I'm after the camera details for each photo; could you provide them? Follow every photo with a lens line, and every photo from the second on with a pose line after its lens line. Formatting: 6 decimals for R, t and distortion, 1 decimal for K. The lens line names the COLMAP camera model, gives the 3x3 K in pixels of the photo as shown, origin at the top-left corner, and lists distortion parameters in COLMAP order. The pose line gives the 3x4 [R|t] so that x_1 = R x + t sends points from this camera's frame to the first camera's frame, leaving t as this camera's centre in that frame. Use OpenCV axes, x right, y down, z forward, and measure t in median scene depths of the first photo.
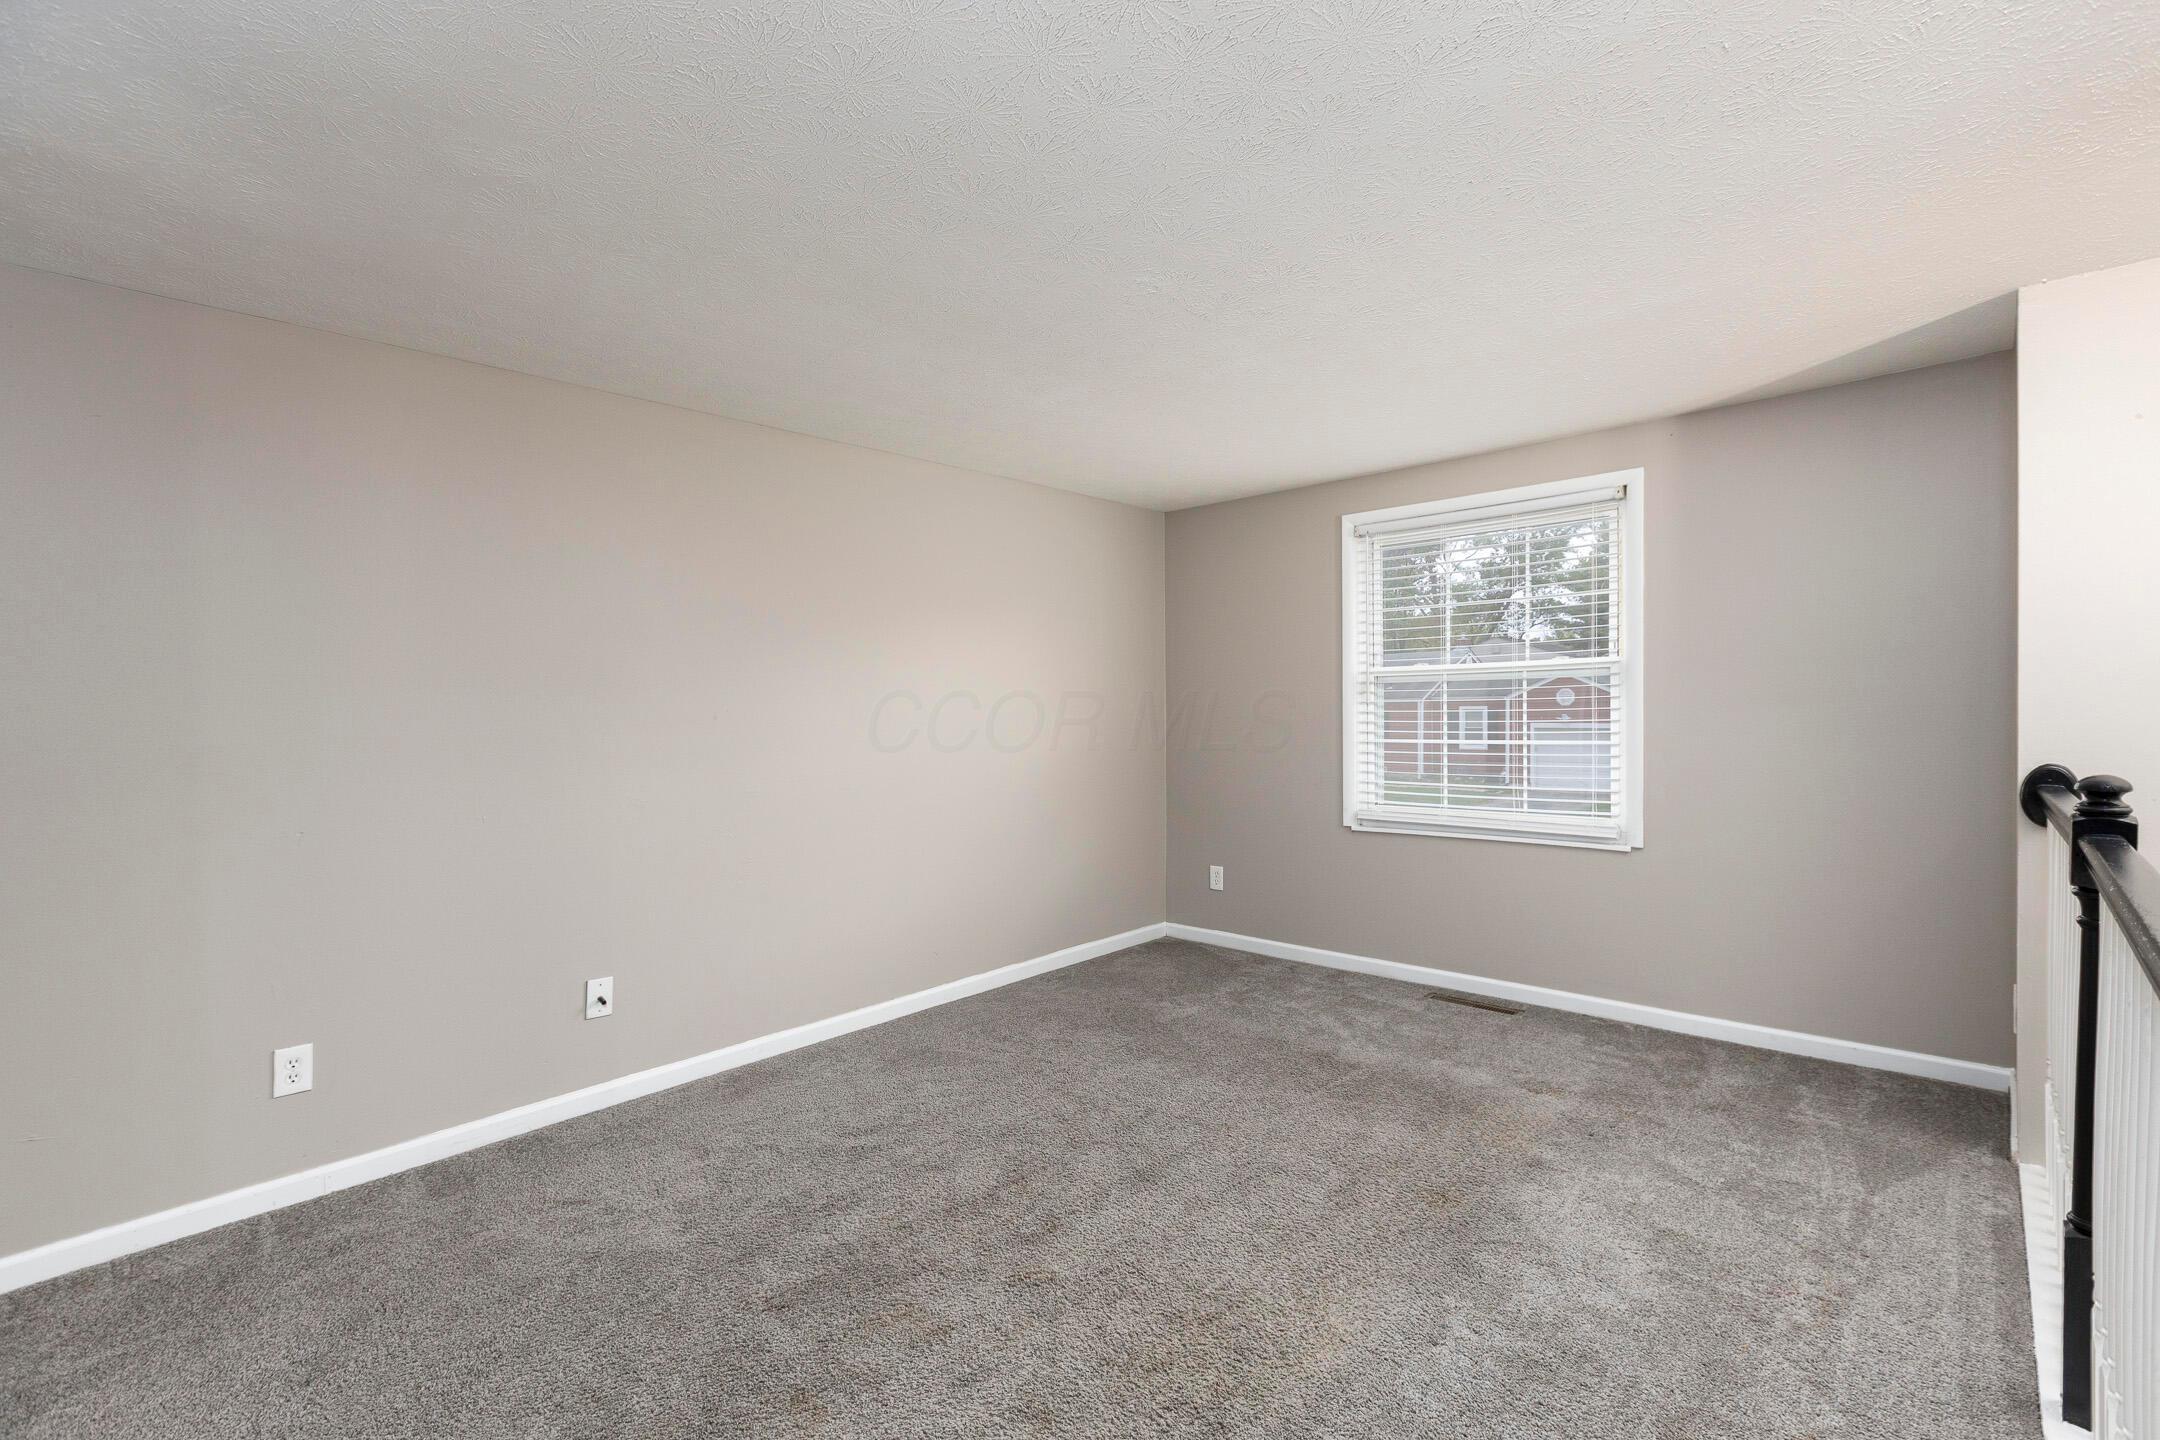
lens RADIAL K [[979.0, 0, 1080.0], [0, 979.0, 720.0], [0, 0, 1]] dist [-0.000361, -0.000059]
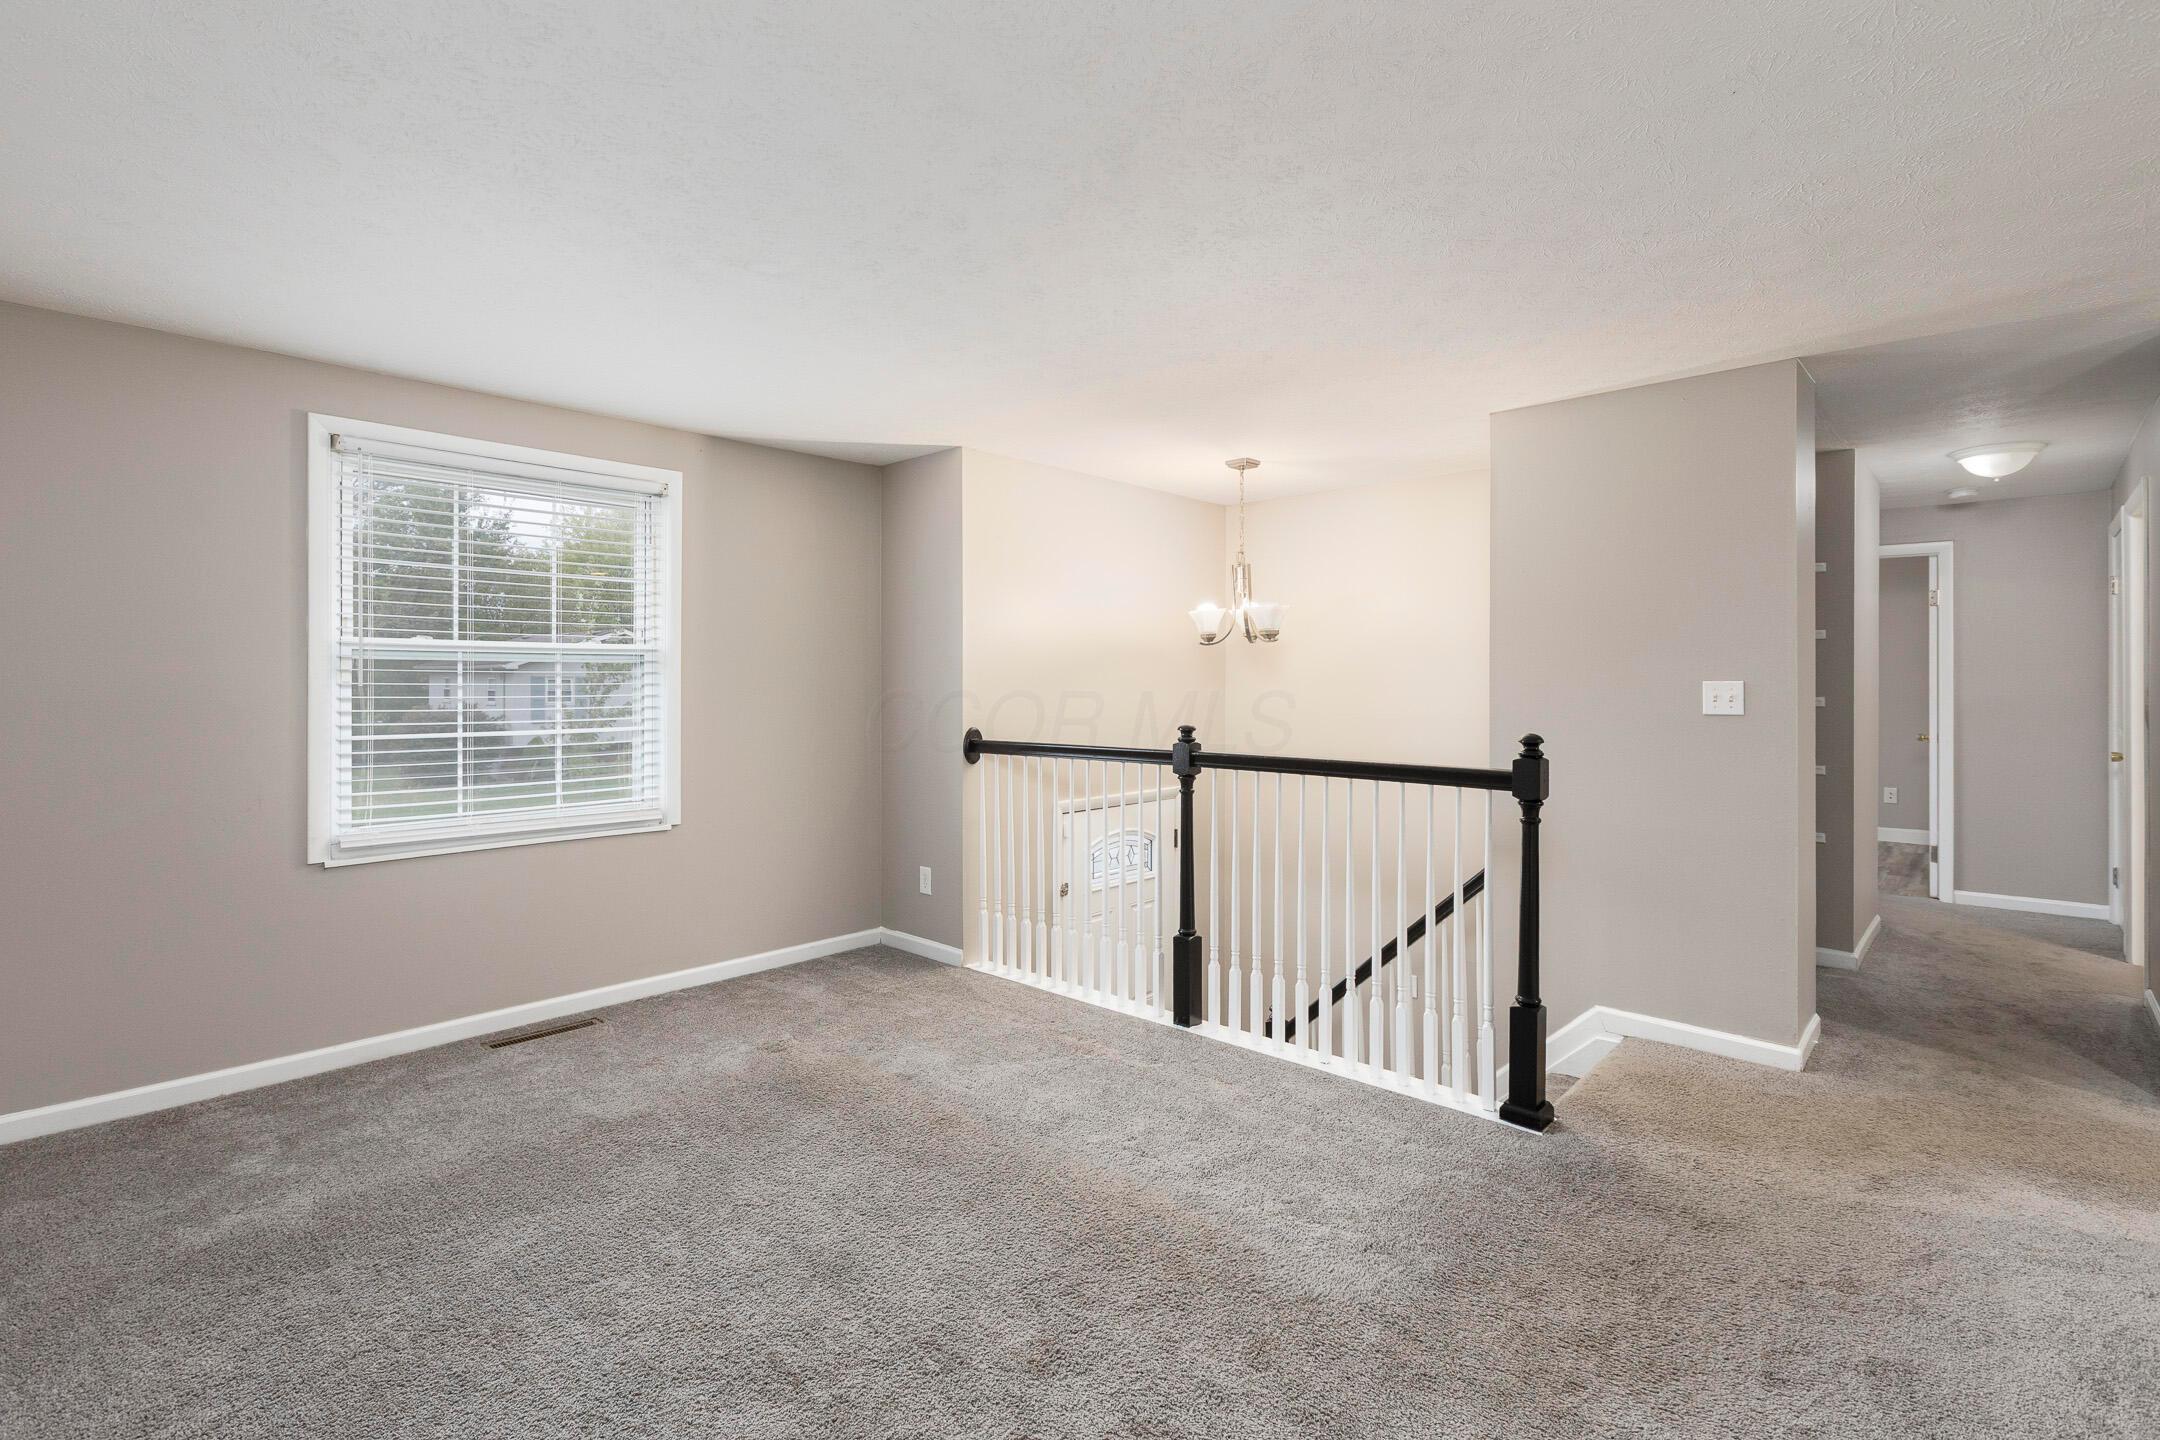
lens RADIAL K [[1012.6, 0, 1080.9], [0, 1012.6, 691.7], [0, 0, 1]] dist [-0.000135, -0.000048]
pose [[-0.021143, 0.013214, 0.999689, -0.525616], [0.014470, 0.999812, -0.012910, 0.005199], [-0.999672, 0.014193, -0.021330, 0.552902]]
